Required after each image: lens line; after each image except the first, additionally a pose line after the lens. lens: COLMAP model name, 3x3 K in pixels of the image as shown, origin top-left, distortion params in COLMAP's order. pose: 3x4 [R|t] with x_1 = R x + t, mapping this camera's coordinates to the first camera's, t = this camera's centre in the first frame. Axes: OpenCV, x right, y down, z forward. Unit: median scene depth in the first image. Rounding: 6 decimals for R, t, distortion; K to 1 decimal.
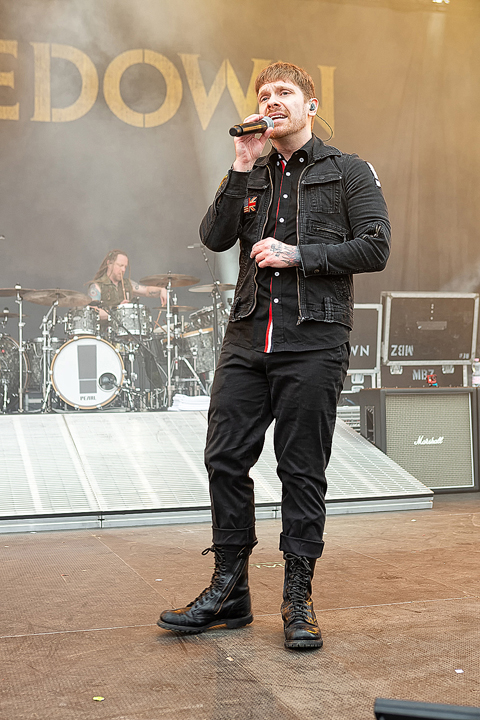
lens RADIAL K [[986.1, 0, 237.5], [0, 986.1, 340.7], [0, 0, 1]] dist [-0.025191, -0.045367]
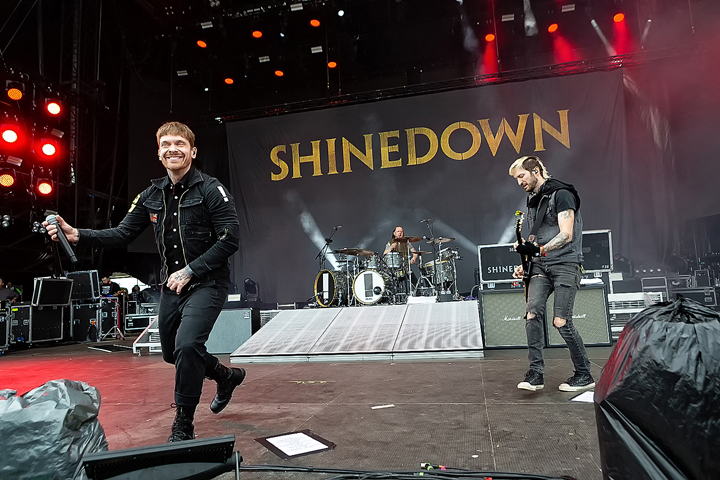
lens RADIAL K [[483.7, 0, 360.0], [0, 483.7, 240.0], [0, 0, 1]] dist [-0.003365, 0.001515]
pose [[0.875210, -0.084798, -0.476254, 0.304823], [0.058480, 0.995842, -0.069845, 0.003524], [0.480196, 0.033277, 0.876530, 0.073225]]
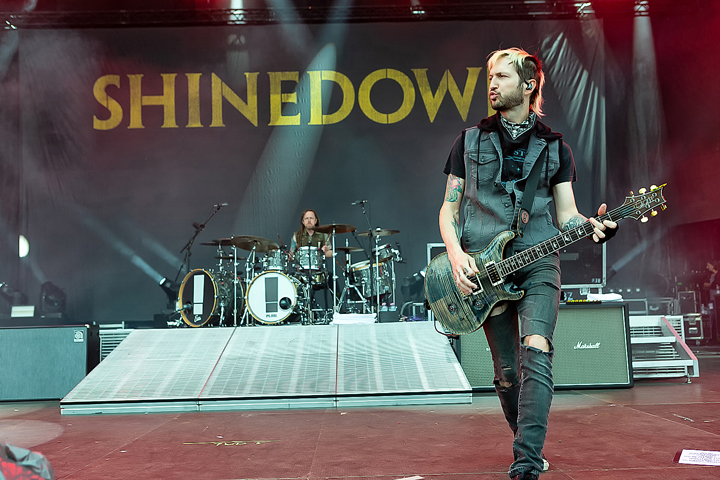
lens RADIAL K [[692.7, 0, 360.0], [0, 692.7, 240.0], [0, 0, 1]] dist [0.010711, -0.021578]
pose [[0.964137, -0.036217, -0.262922, 0.205748], [0.020913, 0.997932, -0.060774, 0.012797], [0.264580, 0.053096, 0.962901, 0.086881]]
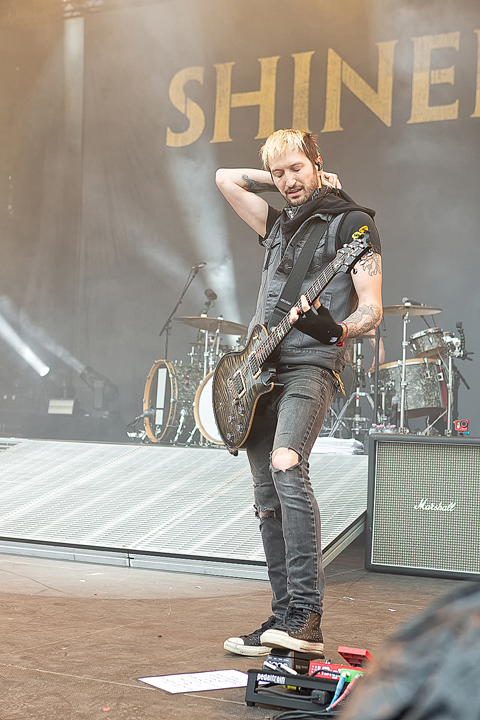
lens RADIAL K [[1162.7, 0, 177.8], [0, 1162.7, 360.6], [0, 0, 1]] dist [-0.238471, 0.098509]
pose [[0.695375, -0.000339, -0.718647, 0.550875], [-0.004624, 0.999977, -0.004945, -0.003988], [0.718632, 0.006762, 0.695357, 0.188838]]
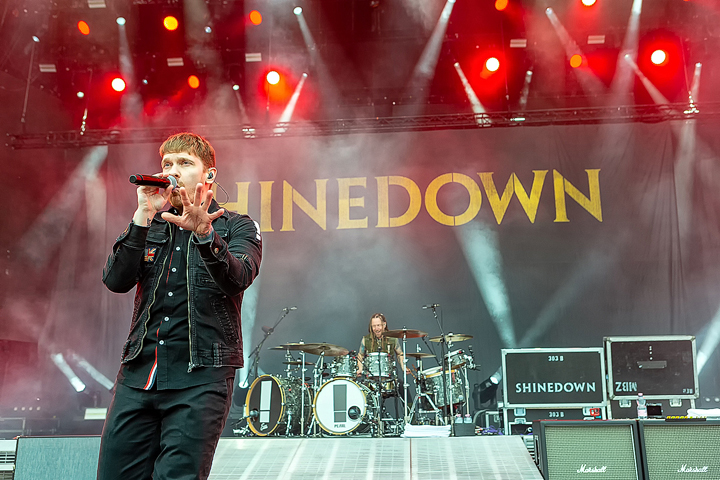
lens RADIAL K [[673.4, 0, 360.0], [0, 673.4, 240.0], [0, 0, 1]] dist [0.003847, -0.010769]
pose [[0.935250, -0.084112, -0.343850, 0.184841], [0.011342, 0.977981, -0.208384, 0.003009], [0.353807, 0.190991, 0.915611, 0.128332]]
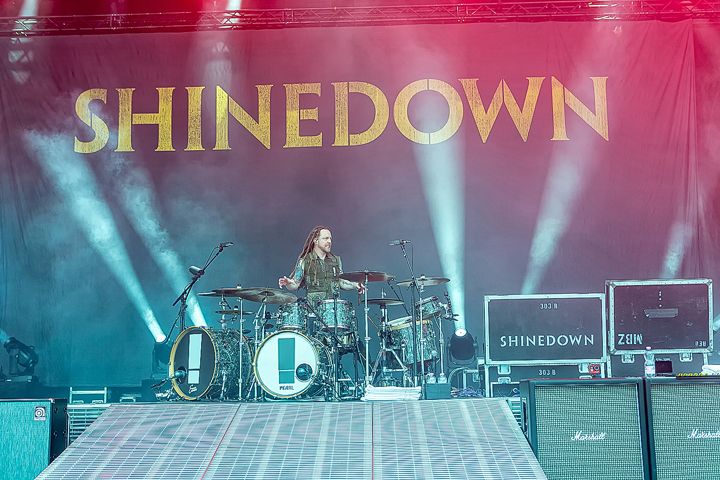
lens RADIAL K [[825.3, 0, 360.0], [0, 825.3, 240.0], [0, 0, 1]] dist [-0.027789, -0.008161]
pose [[0.953853, -0.048661, -0.296304, 0.181058], [0.014581, 0.993124, -0.116159, 0.003397], [0.299919, 0.106478, 0.948004, 0.142249]]
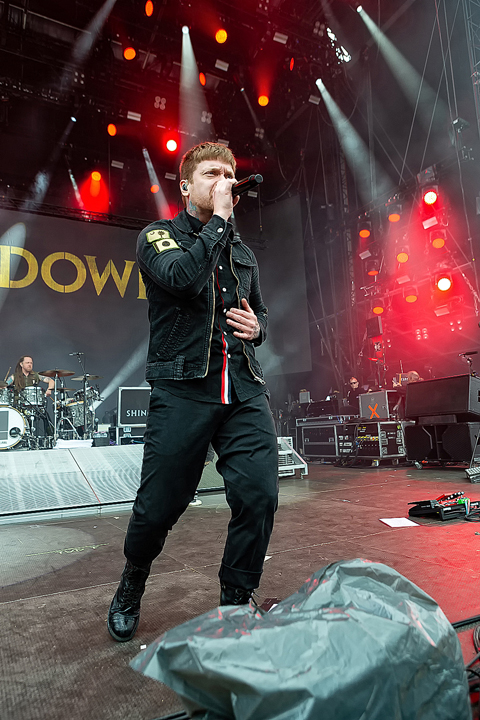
lens RADIAL K [[492.9, 0, 247.6], [0, 492.9, 350.6], [0, 0, 1]] dist [-0.030062, 0.000537]
pose [[0.974343, 0.010773, 0.224812, 0.061039], [0.015850, 0.993090, -0.116282, 0.005312], [-0.224511, 0.116861, 0.967439, 0.076457]]
